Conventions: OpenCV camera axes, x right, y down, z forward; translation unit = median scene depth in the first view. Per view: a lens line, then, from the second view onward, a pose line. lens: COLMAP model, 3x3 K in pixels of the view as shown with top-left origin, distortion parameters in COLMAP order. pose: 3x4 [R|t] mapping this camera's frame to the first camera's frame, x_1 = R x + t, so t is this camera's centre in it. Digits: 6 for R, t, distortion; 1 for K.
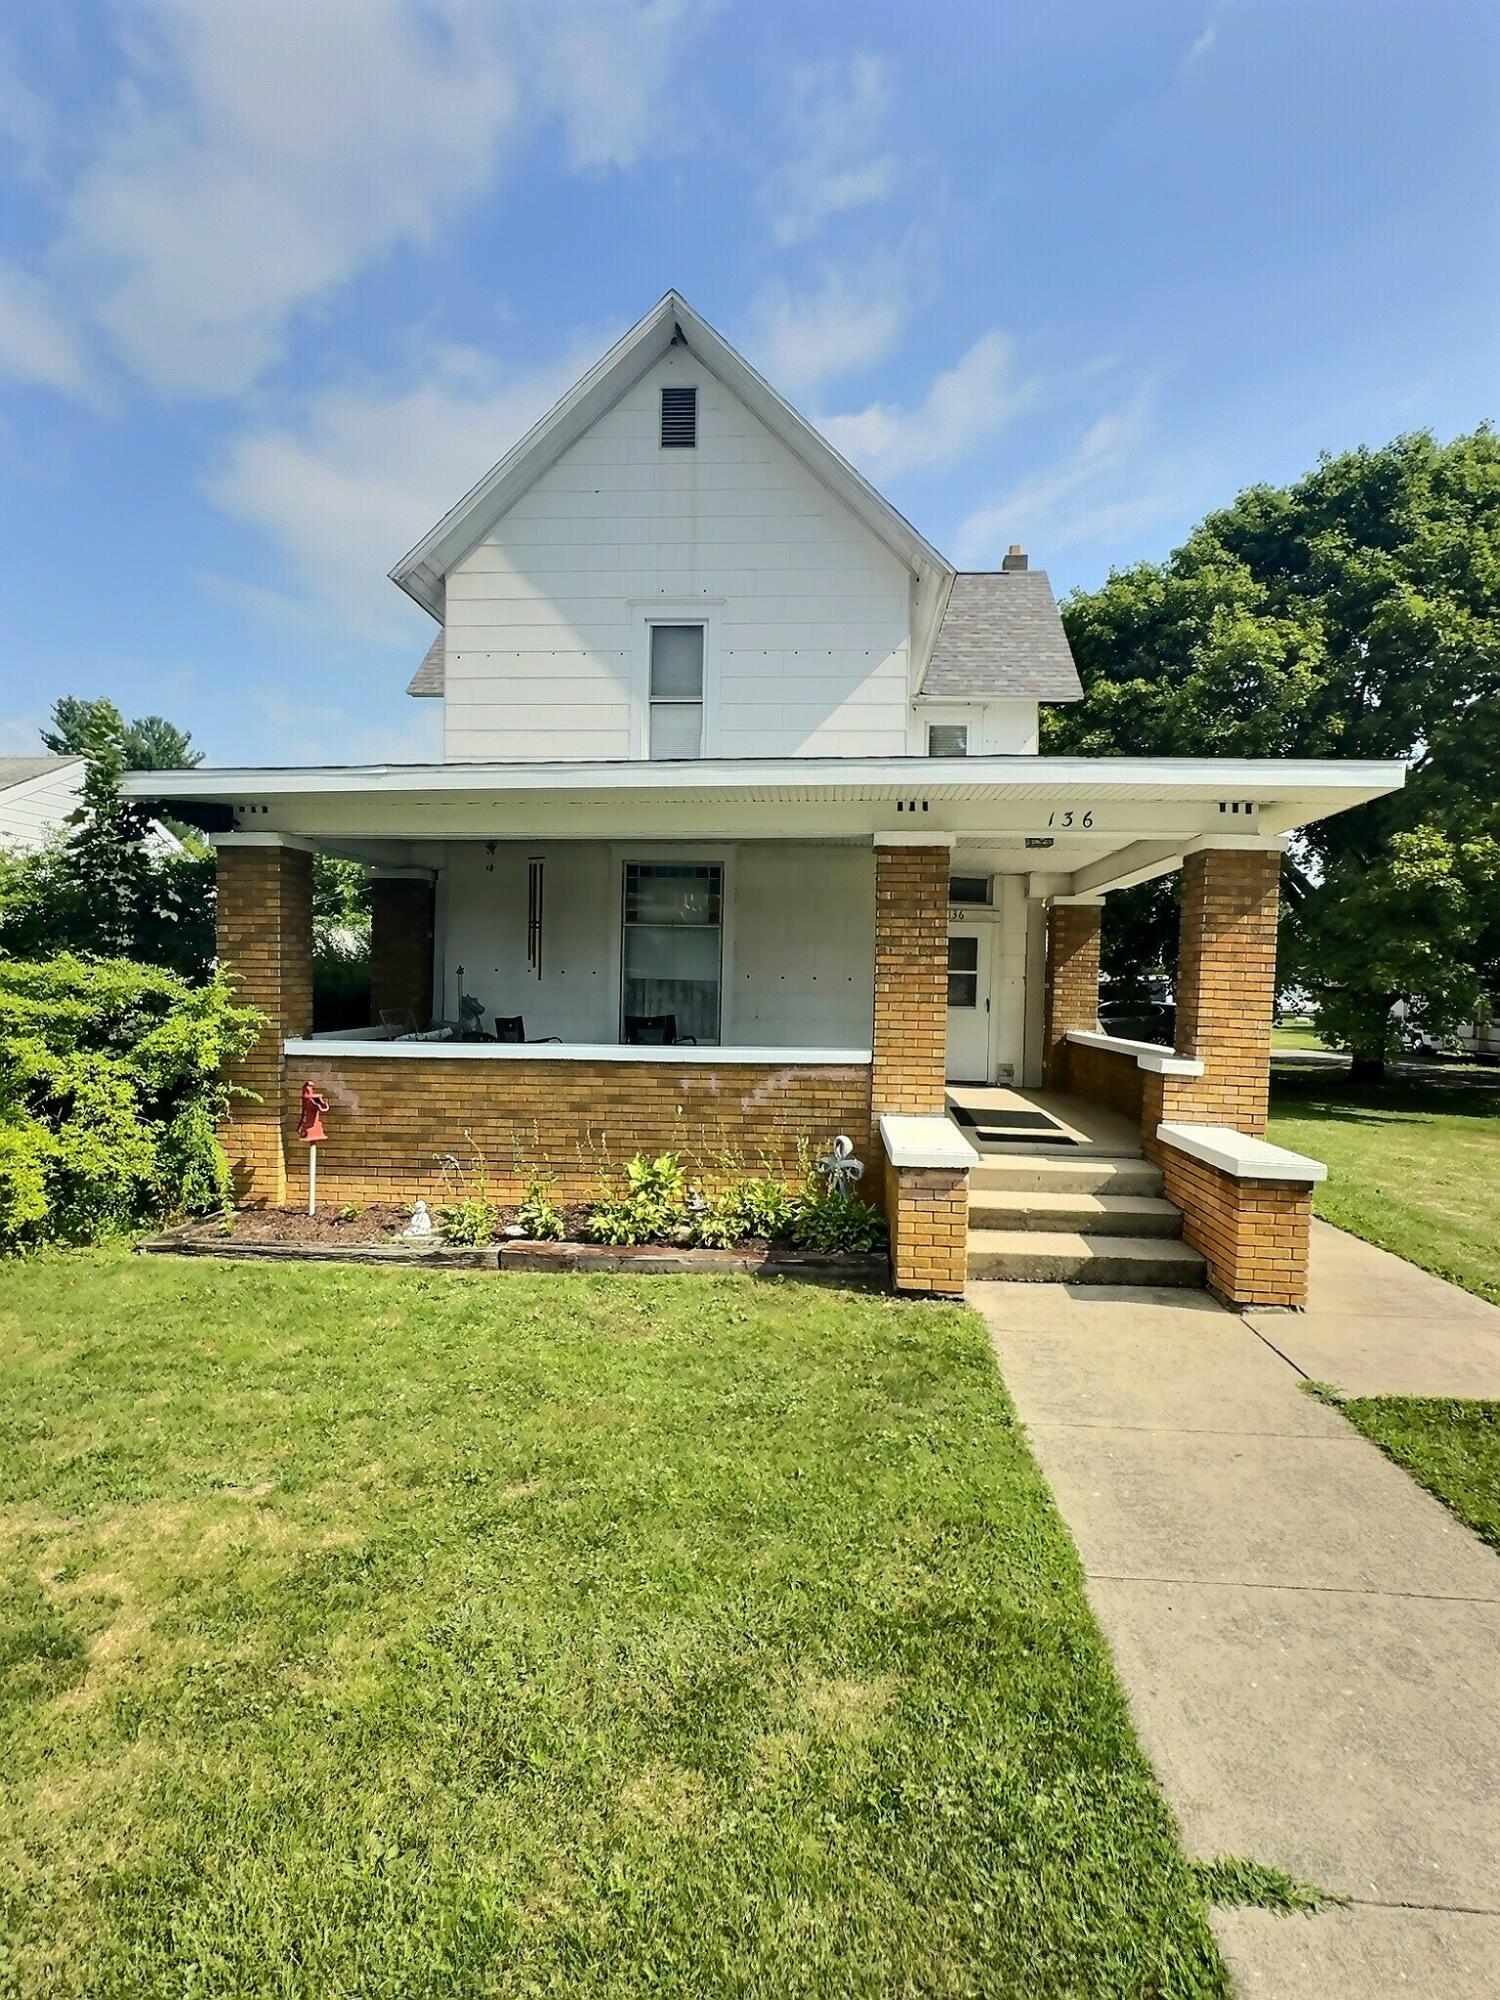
lens RADIAL K [[1049.0, 0, 752.6], [0, 1049.0, 1003.1], [0, 0, 1]] dist [-0.004381, 0.000530]
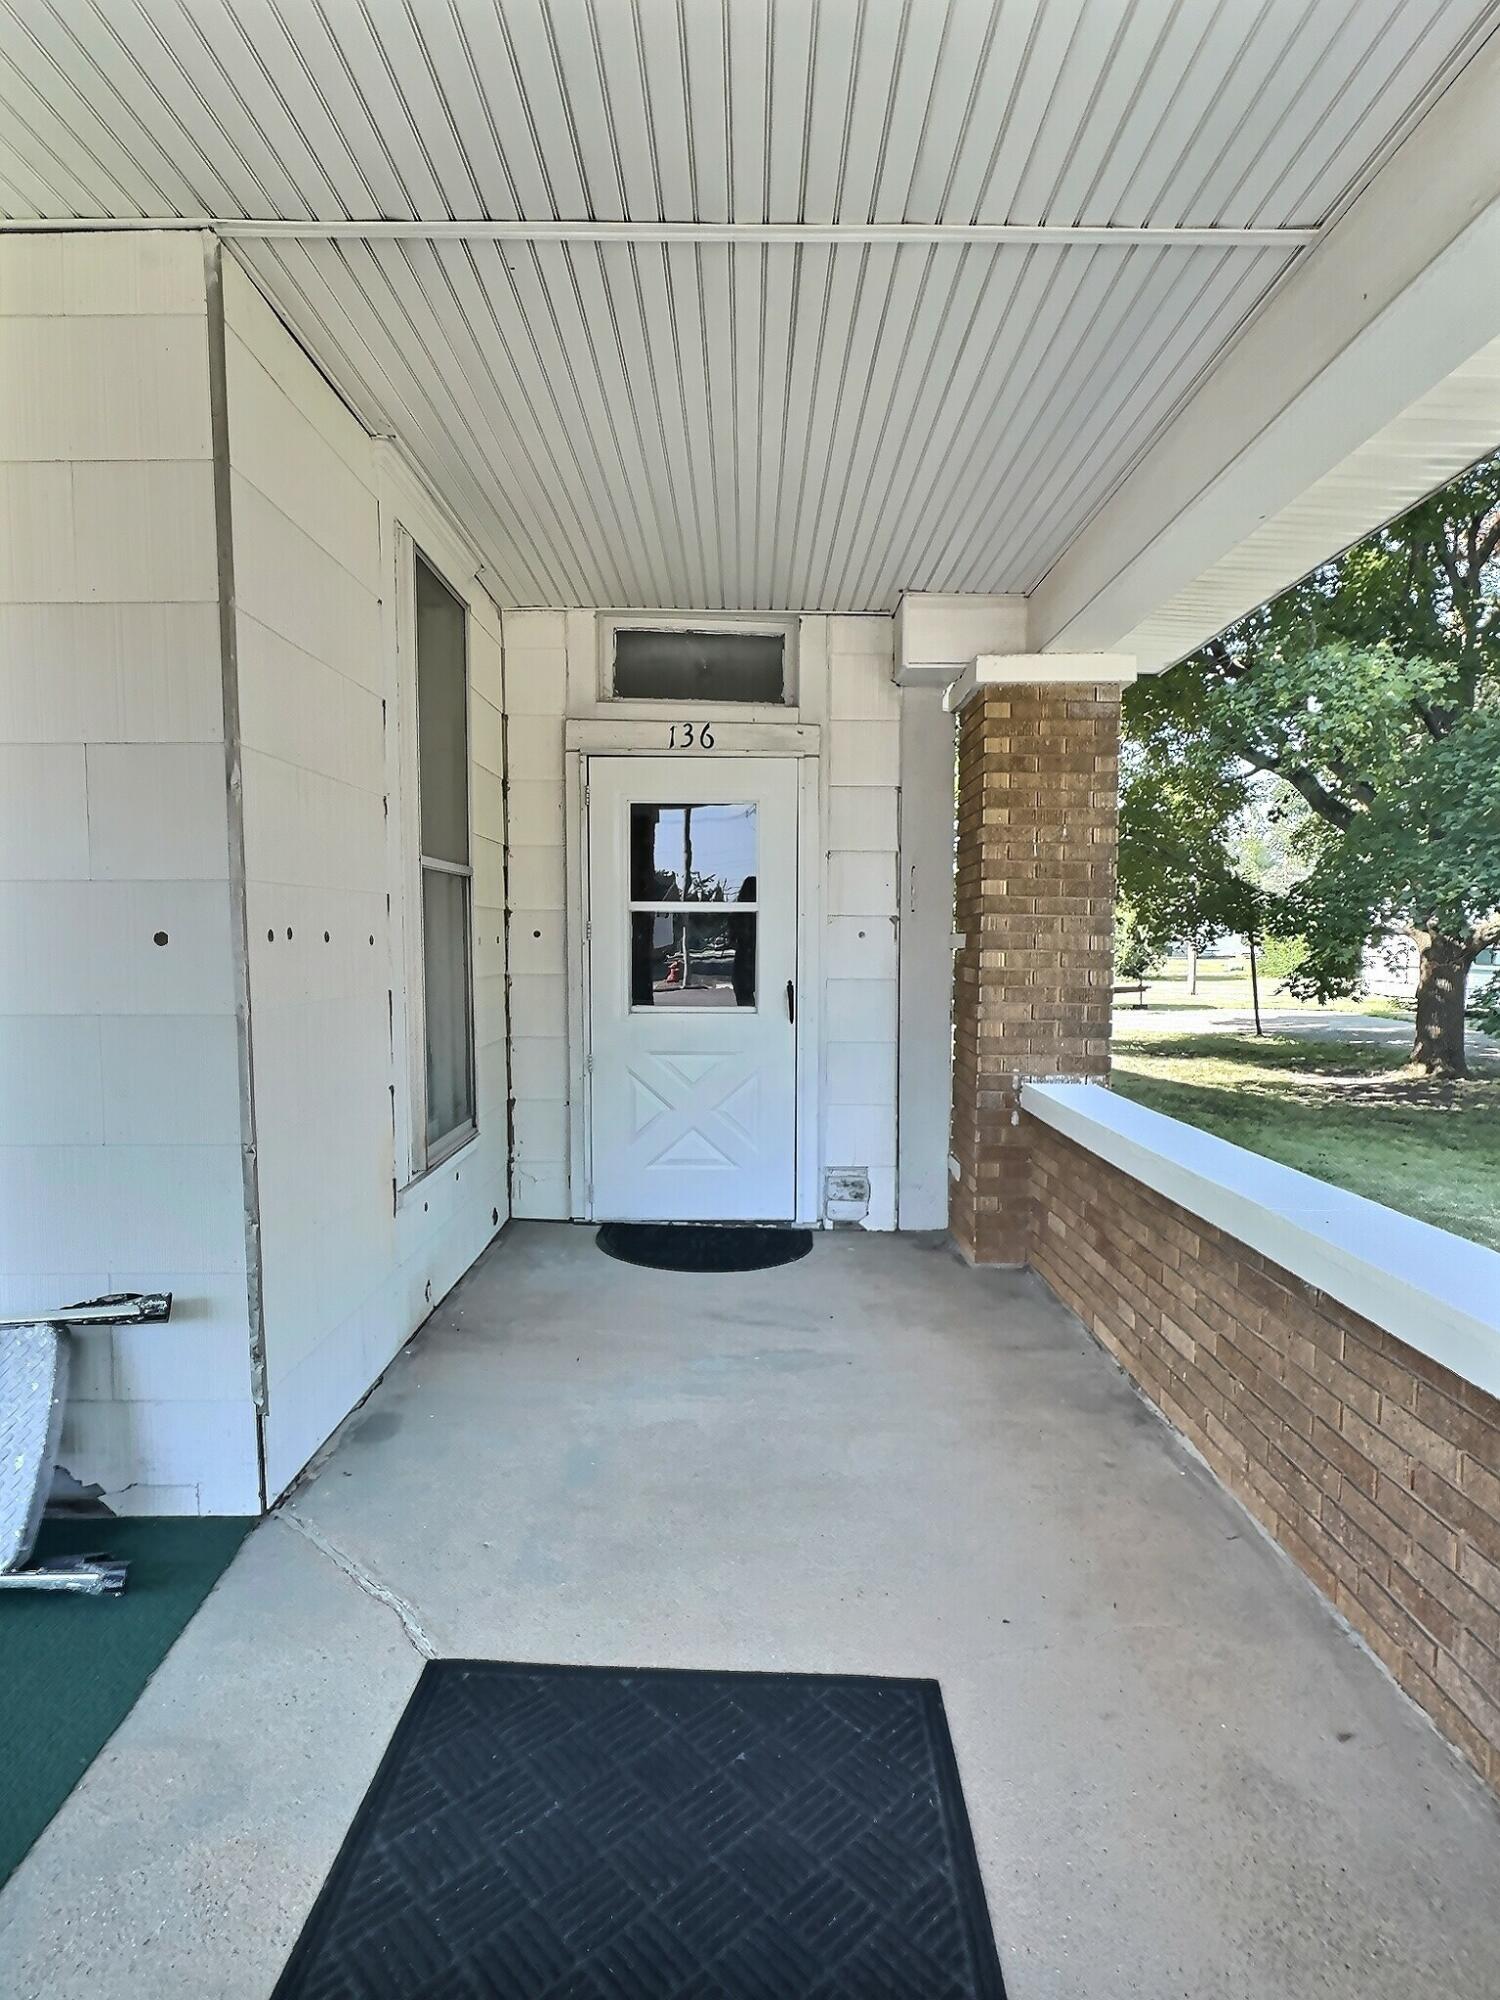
lens RADIAL K [[1049.0, 0, 750.2], [0, 1049.0, 1001.6], [0, 0, 1]] dist [-0.004381, 0.000530]
pose [[0.995579, -0.023233, 0.091013, 0.184776], [0.018791, 0.998605, 0.049354, -0.015175], [-0.092032, -0.047426, 0.994626, 0.675736]]
